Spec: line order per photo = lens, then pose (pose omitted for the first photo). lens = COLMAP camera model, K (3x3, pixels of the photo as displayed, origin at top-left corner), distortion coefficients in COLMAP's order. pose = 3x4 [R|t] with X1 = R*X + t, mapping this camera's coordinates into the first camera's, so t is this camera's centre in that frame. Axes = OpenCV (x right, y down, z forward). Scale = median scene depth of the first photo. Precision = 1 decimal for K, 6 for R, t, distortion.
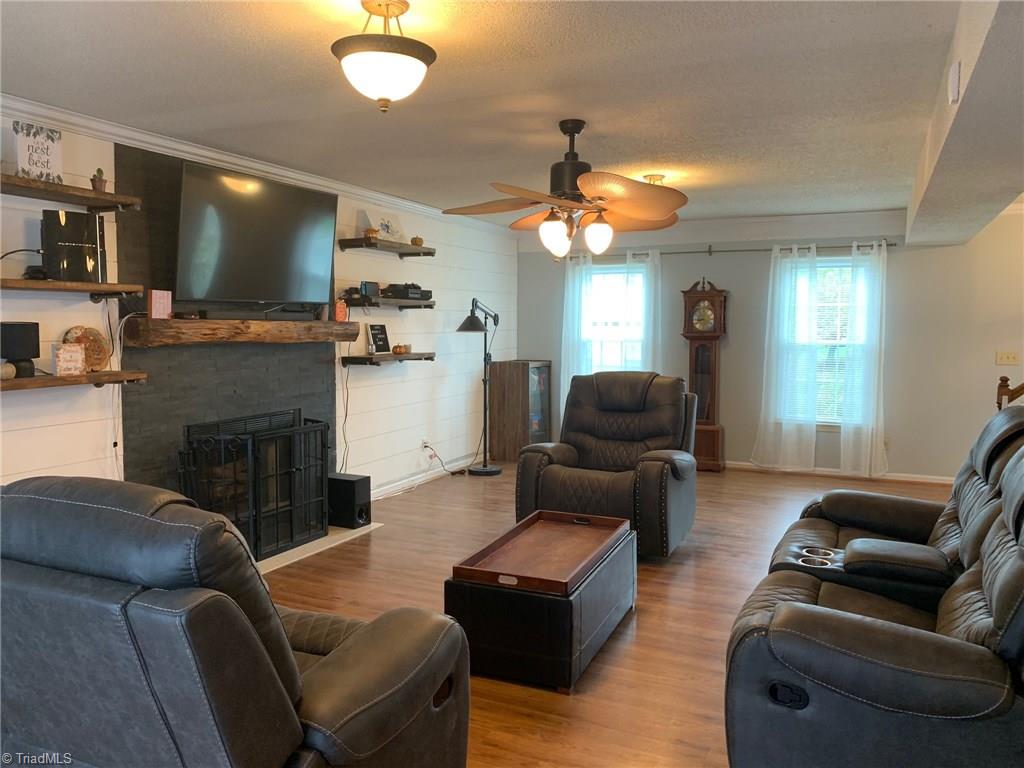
lens RADIAL K [[779.4, 0, 512.5], [0, 779.4, 386.4], [0, 0, 1]] dist [0.031233, -0.046262]
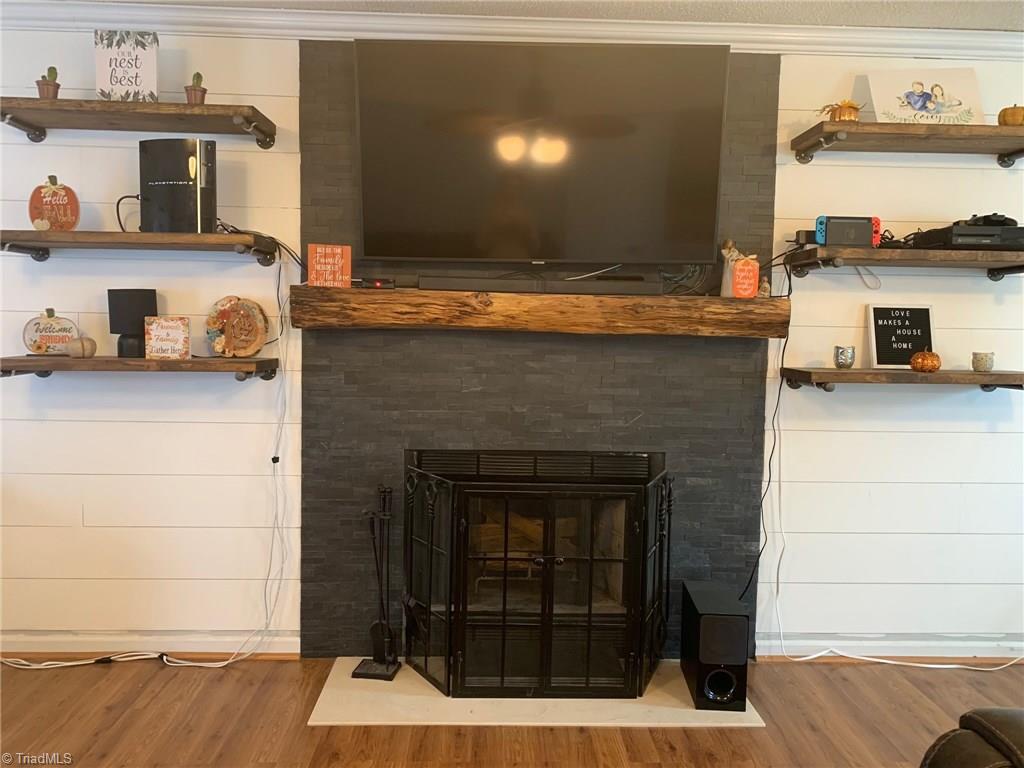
lens RADIAL K [[779.4, 0, 511.4], [0, 779.4, 375.5], [0, 0, 1]] dist [0.031233, -0.046262]
pose [[0.449347, 0.081951, -0.889590, 0.212774], [-0.091199, 0.994789, 0.045576, -0.052030], [0.888690, 0.060650, 0.454480, 0.784101]]
